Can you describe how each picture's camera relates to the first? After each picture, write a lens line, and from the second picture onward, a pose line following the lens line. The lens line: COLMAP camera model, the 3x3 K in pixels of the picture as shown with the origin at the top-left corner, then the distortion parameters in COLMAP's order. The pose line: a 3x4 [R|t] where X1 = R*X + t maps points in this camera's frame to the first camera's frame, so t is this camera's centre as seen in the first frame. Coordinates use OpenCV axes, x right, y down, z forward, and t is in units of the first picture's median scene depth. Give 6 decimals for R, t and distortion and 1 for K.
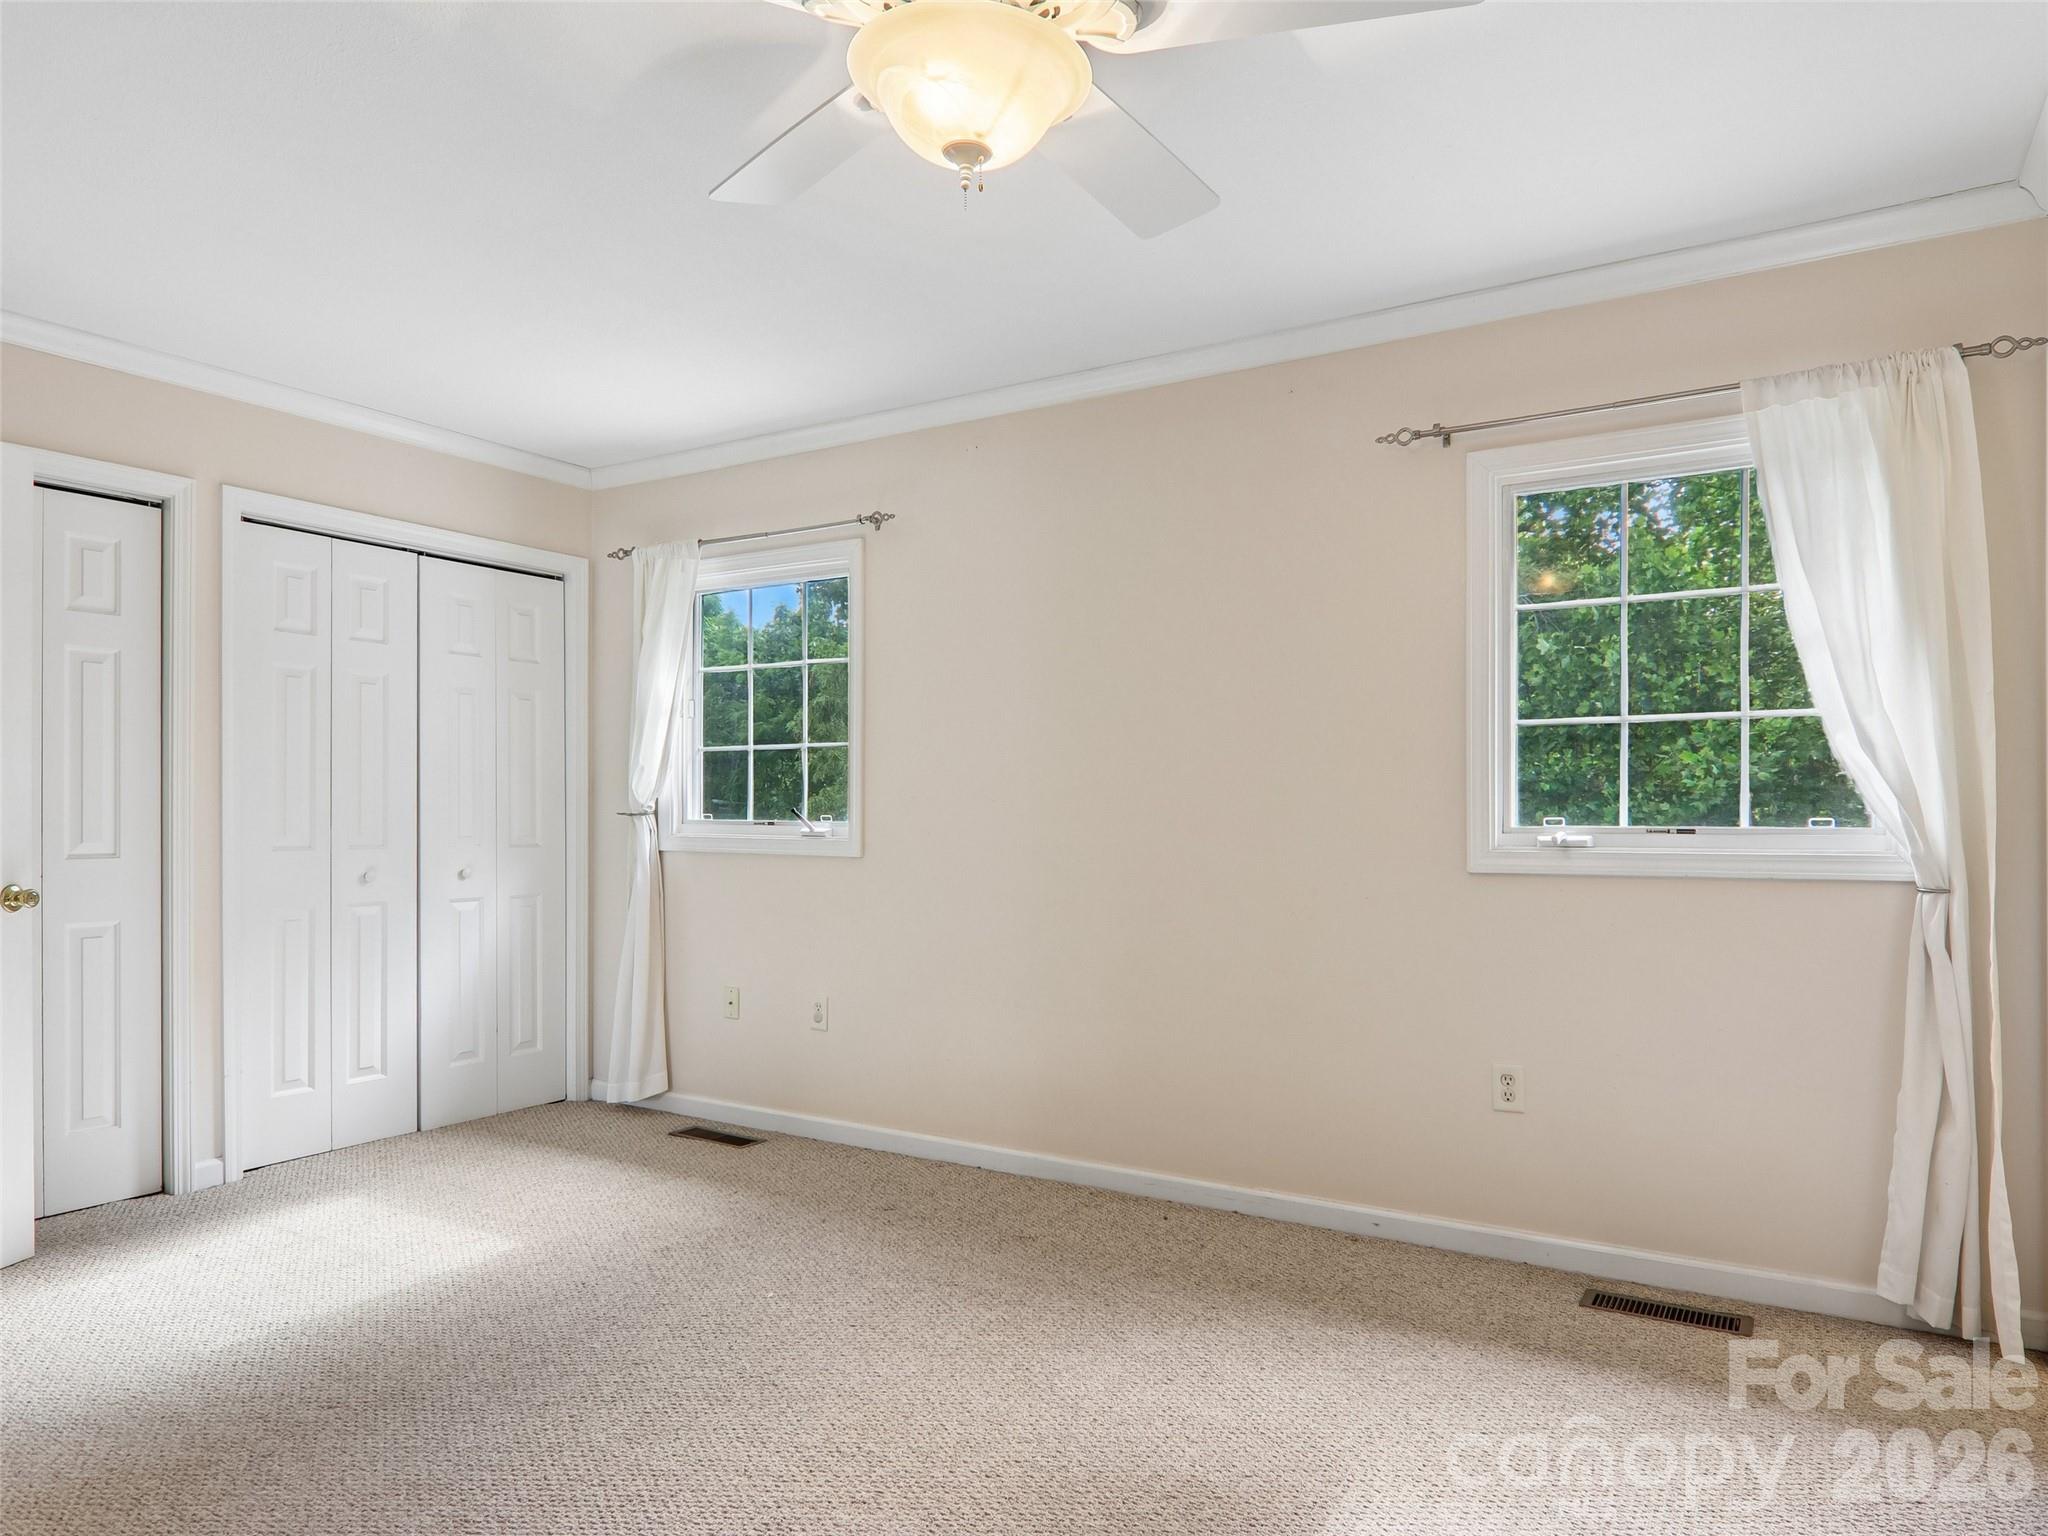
lens RADIAL K [[1286.1, 0, 1020.8], [0, 1286.1, 801.0], [0, 0, 1]] dist [0.008789, -0.022136]
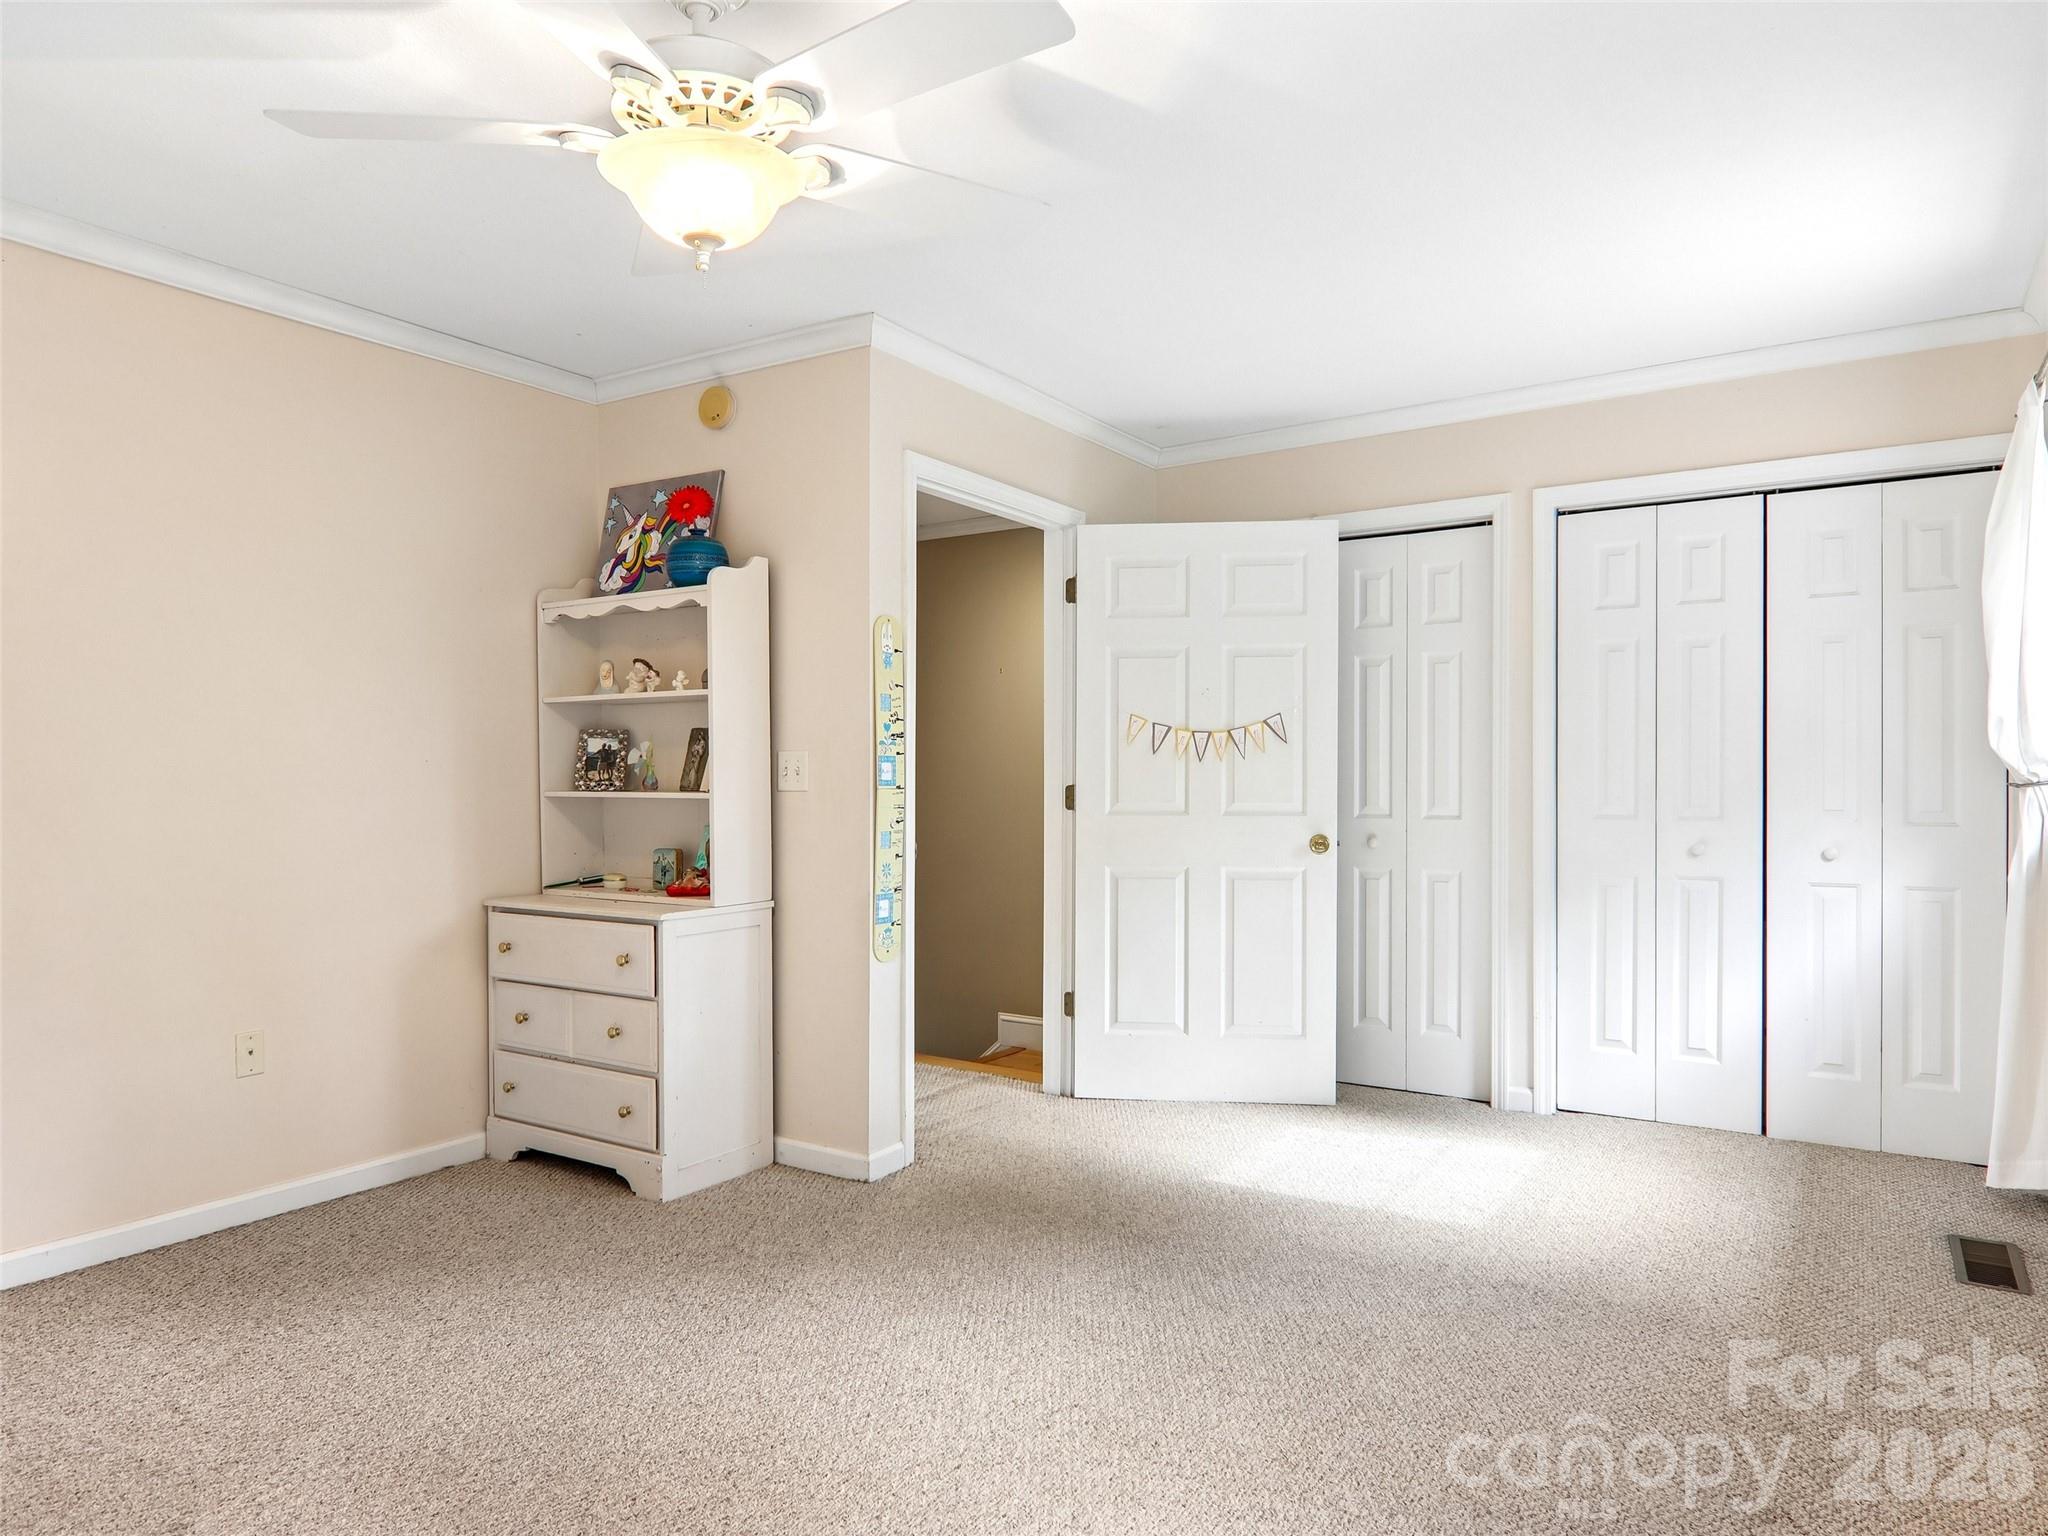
lens RADIAL K [[1286.1, 0, 1020.8], [0, 1286.1, 801.0], [0, 0, 1]] dist [0.008789, -0.022136]
pose [[-0.030352, 0.018834, -0.999362, 0.525775], [0.016287, 0.999699, 0.018345, -0.003779], [0.999407, -0.015720, -0.030649, 0.599947]]
